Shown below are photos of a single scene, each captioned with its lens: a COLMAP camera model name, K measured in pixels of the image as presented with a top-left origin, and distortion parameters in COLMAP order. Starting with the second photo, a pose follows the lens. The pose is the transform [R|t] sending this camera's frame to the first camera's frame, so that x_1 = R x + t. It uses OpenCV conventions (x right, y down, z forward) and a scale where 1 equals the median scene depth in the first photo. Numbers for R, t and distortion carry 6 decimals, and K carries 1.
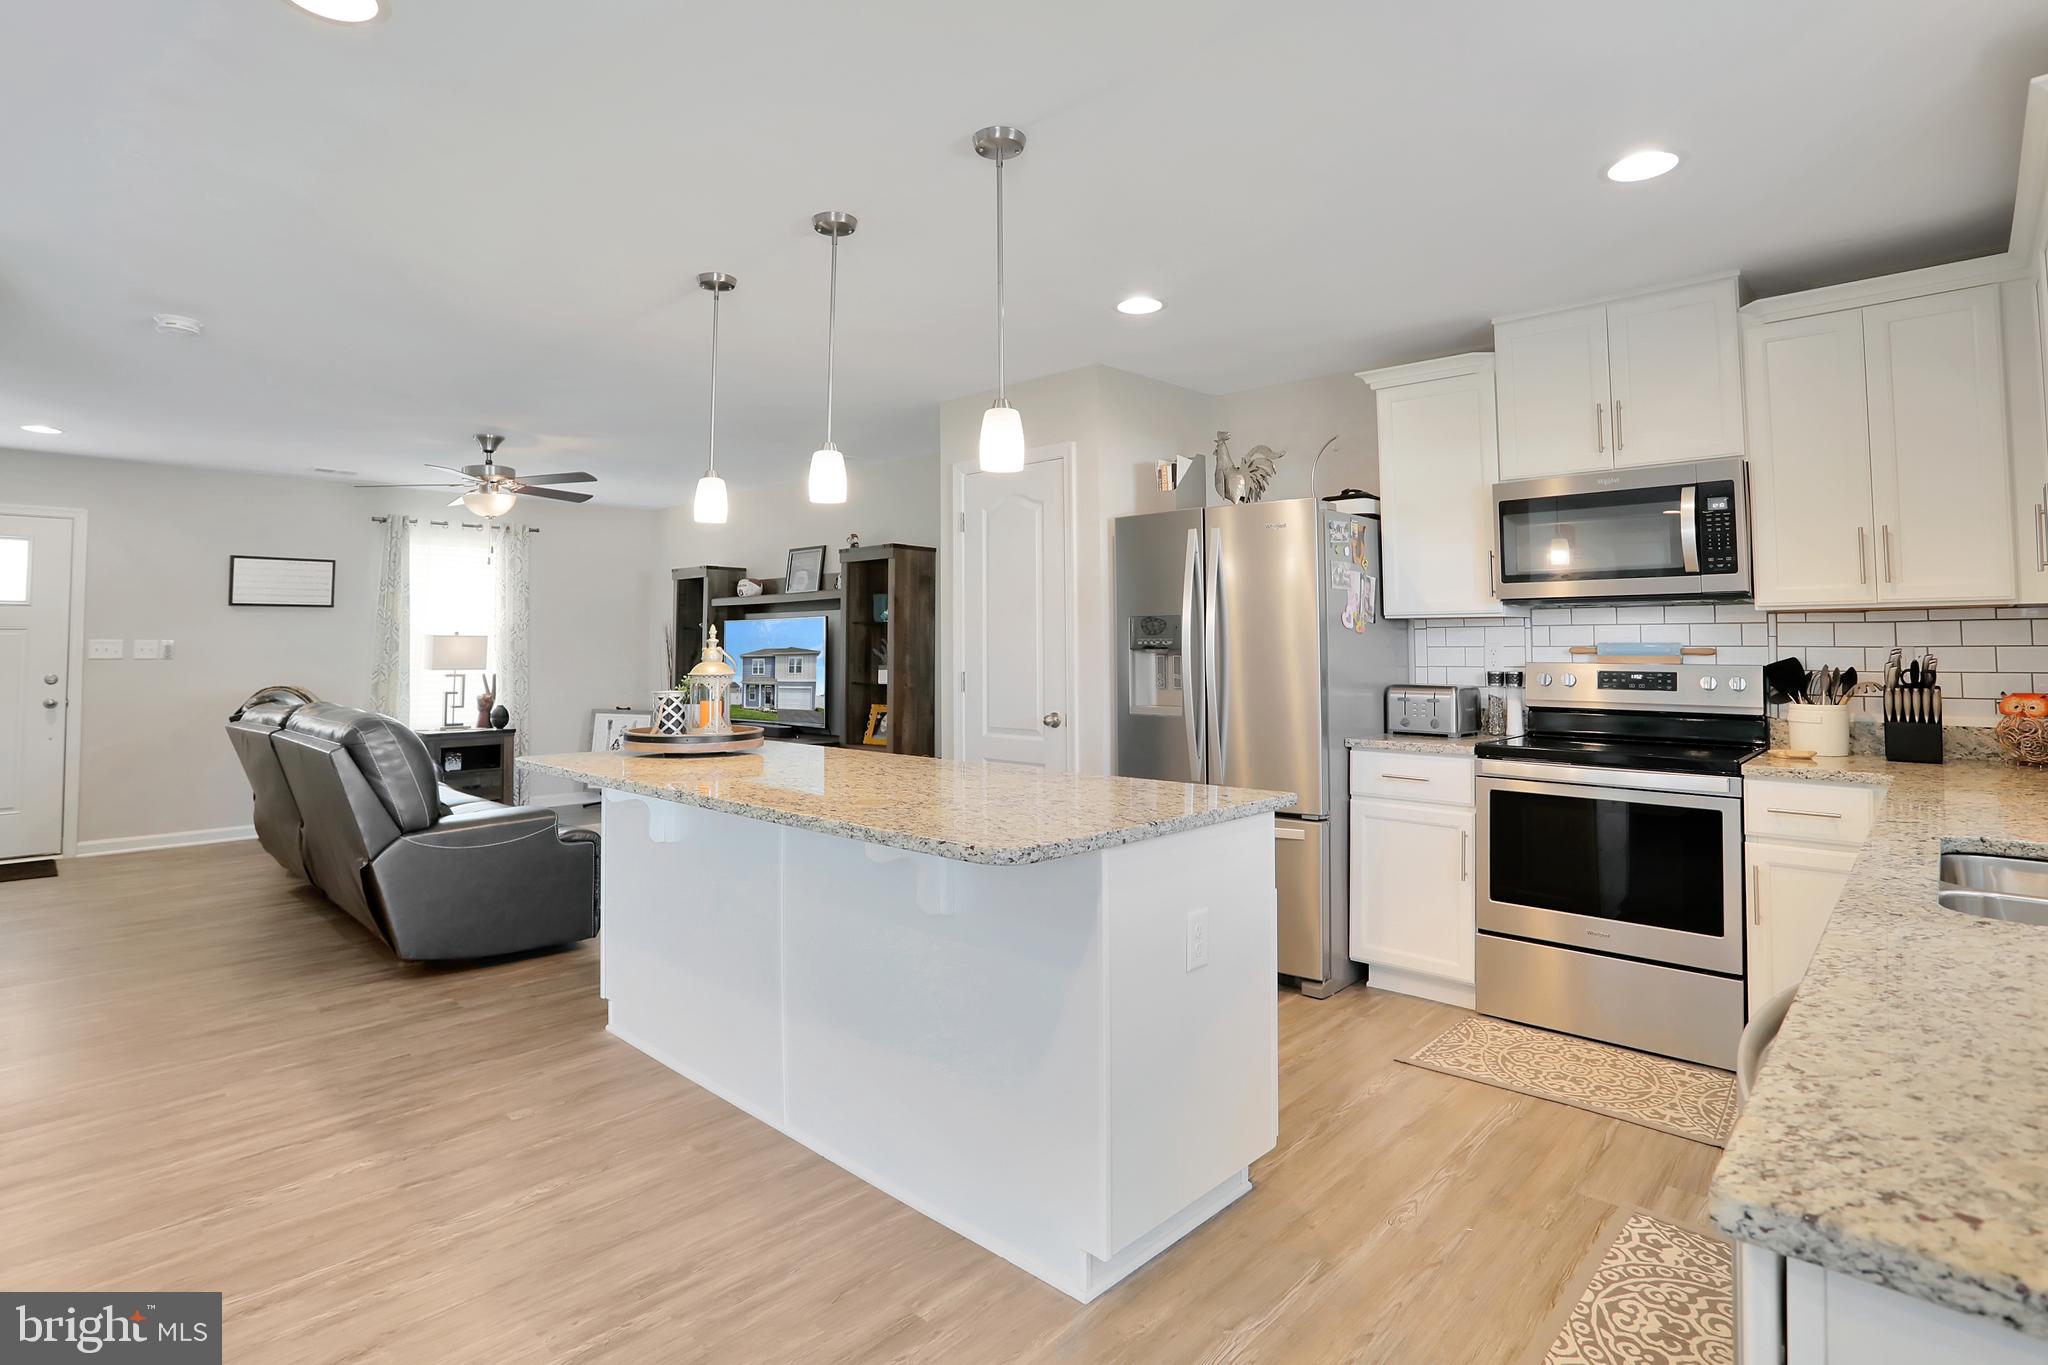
lens RADIAL K [[1015.4, 0, 1020.6], [0, 1015.4, 601.4], [0, 0, 1]] dist [-0.066477, 0.025971]
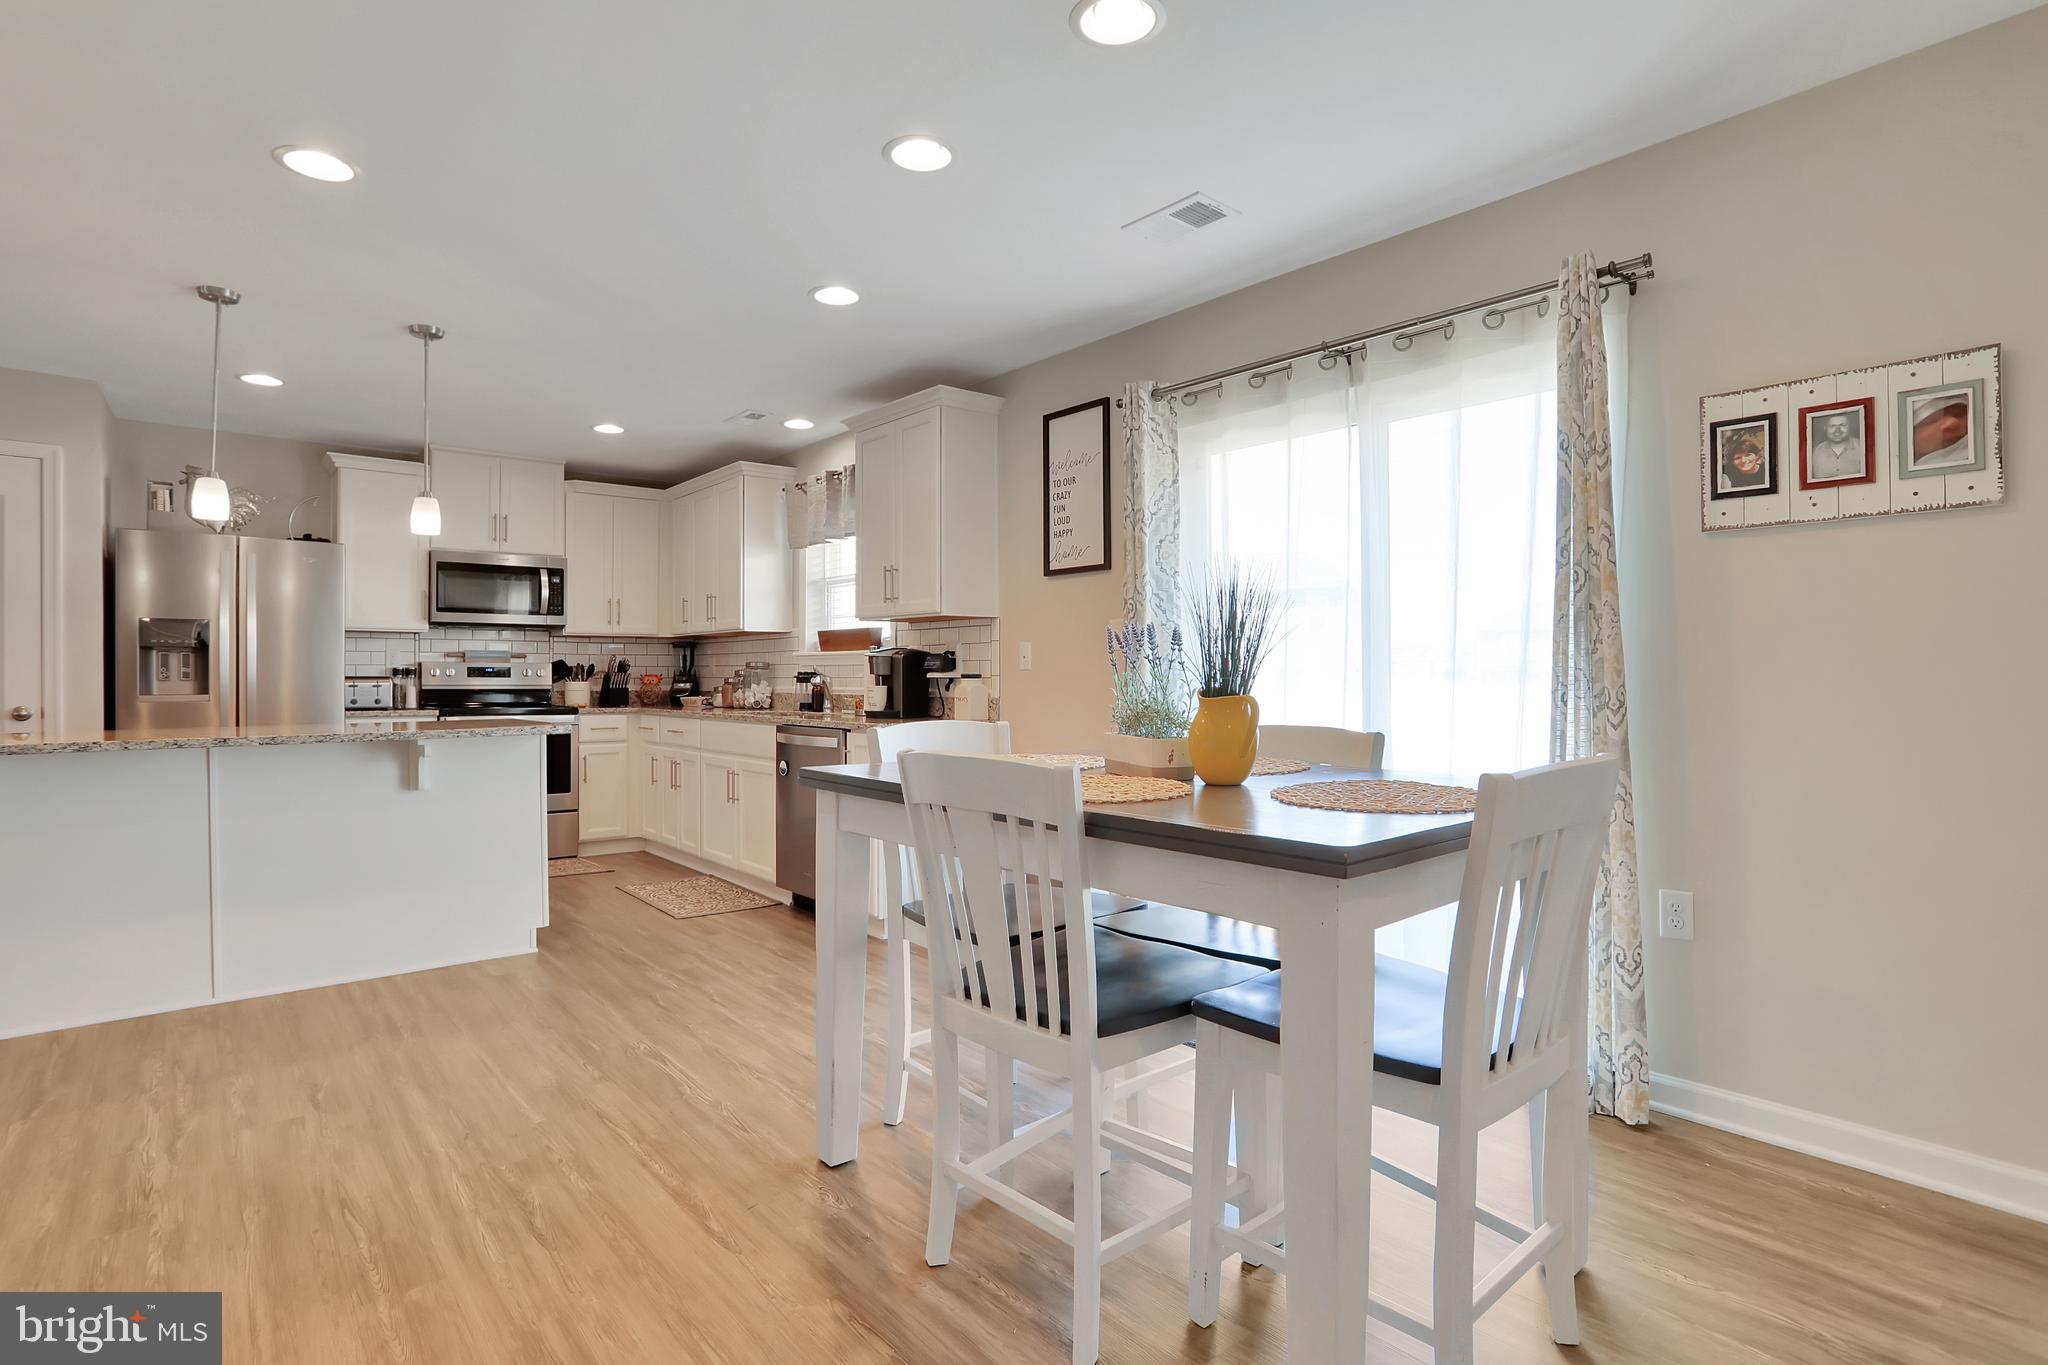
lens RADIAL K [[1015.4, 0, 1004.2], [0, 1015.4, 671.2], [0, 0, 1]] dist [-0.066477, 0.025971]
pose [[0.119101, 0.006703, 0.992859, -0.919963], [-0.043554, 0.999050, -0.001520, 0.037073], [-0.991926, -0.043062, 0.119280, -0.099909]]
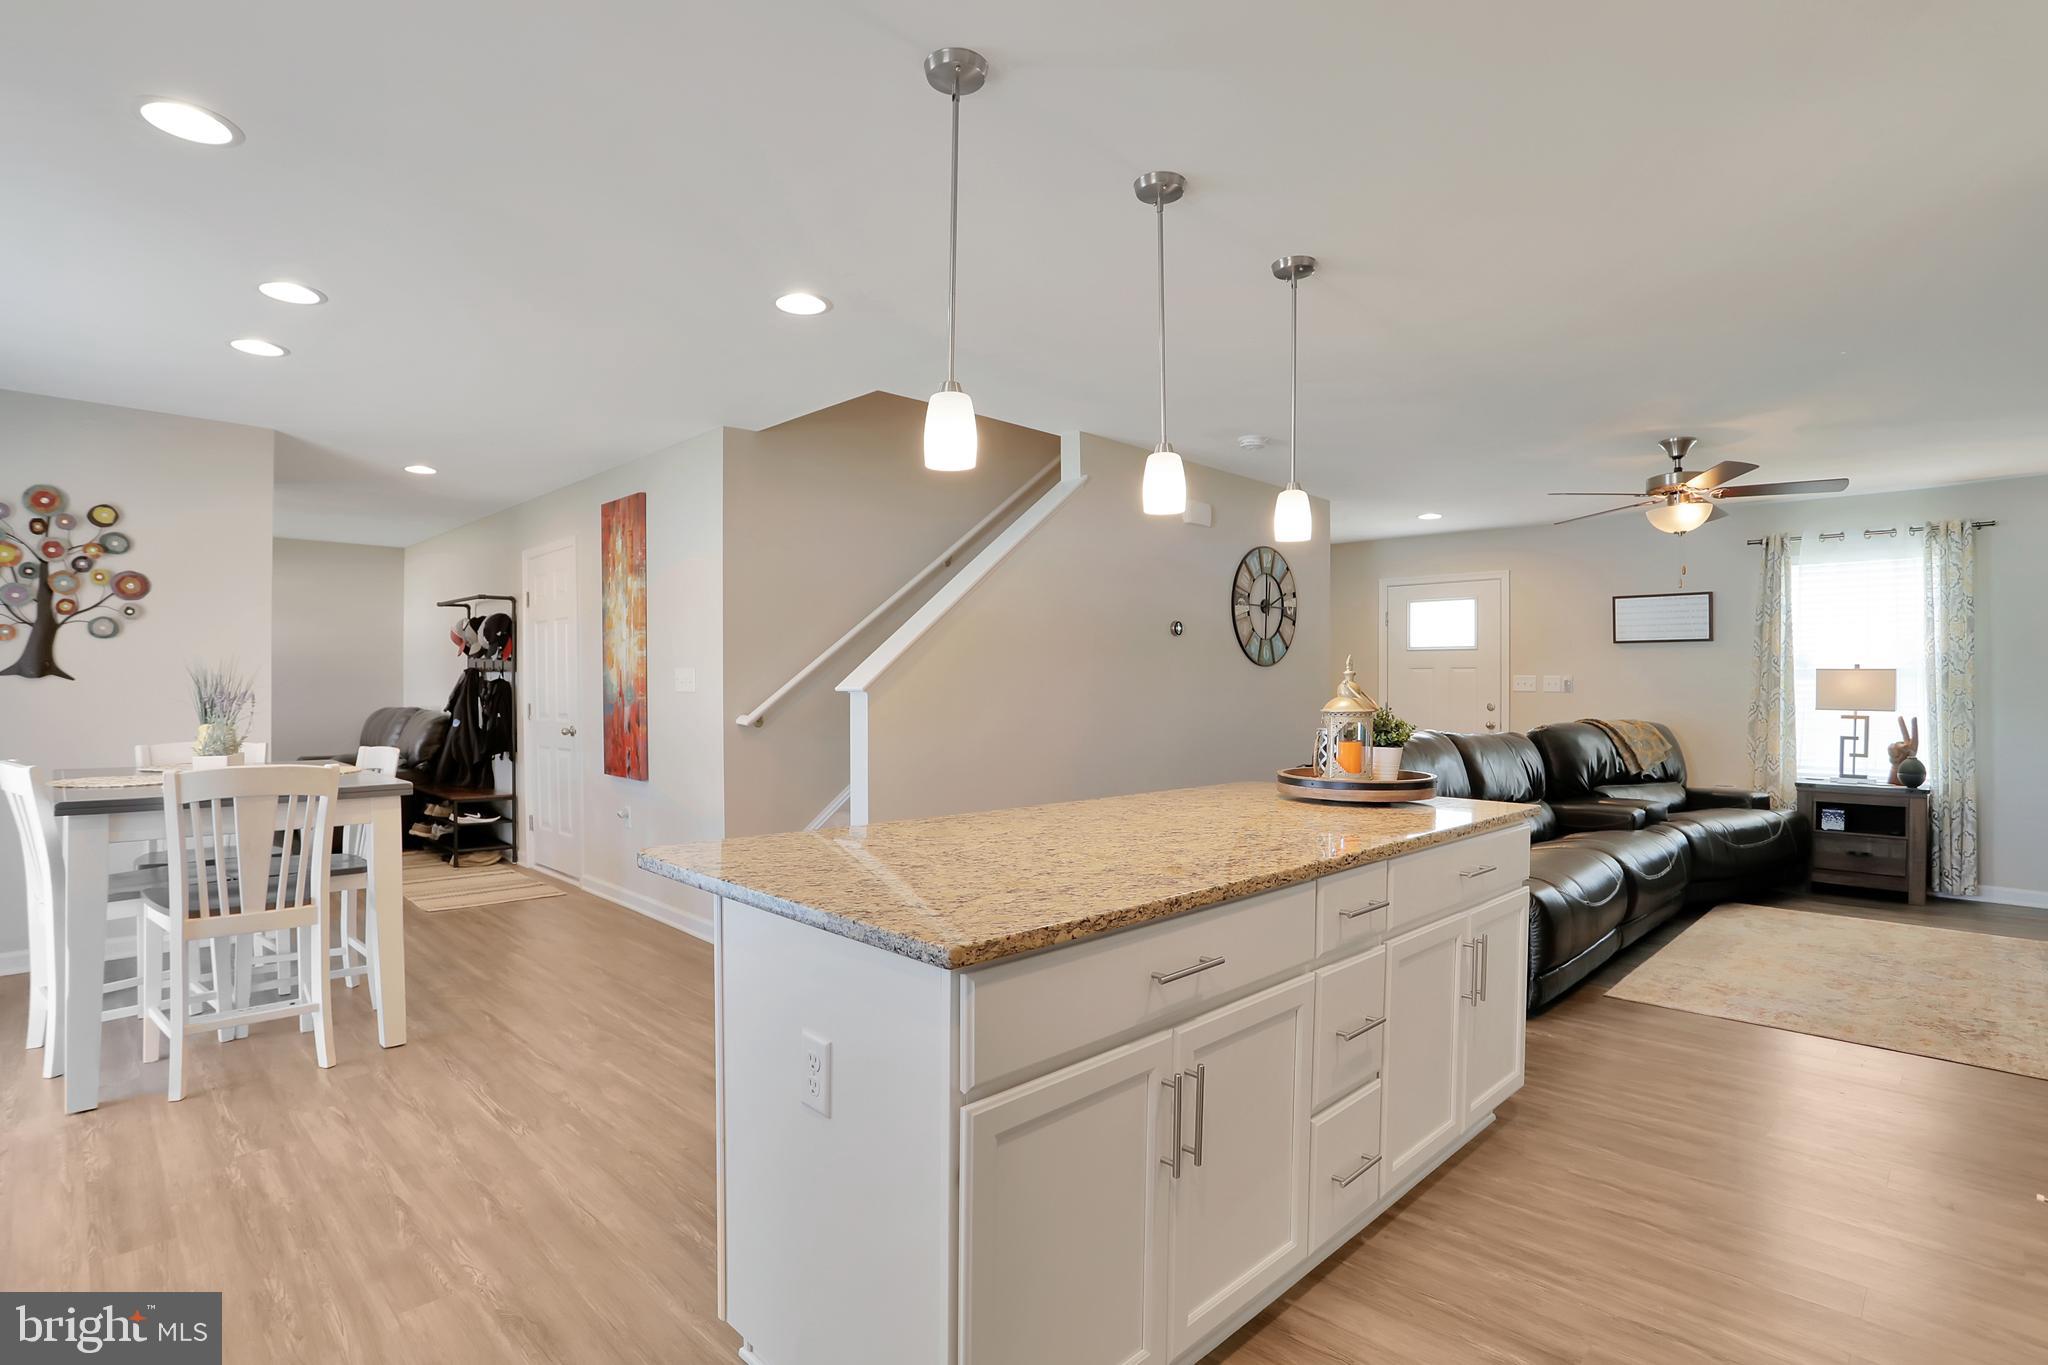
lens RADIAL K [[1015.4, 0, 1028.5], [0, 1015.4, 675.2], [0, 0, 1]] dist [-0.066477, 0.025971]
pose [[-0.019409, -0.001549, -0.999810, 0.485784], [0.039678, 0.999210, -0.002319, 0.026897], [0.999024, -0.039715, -0.019332, 0.631810]]
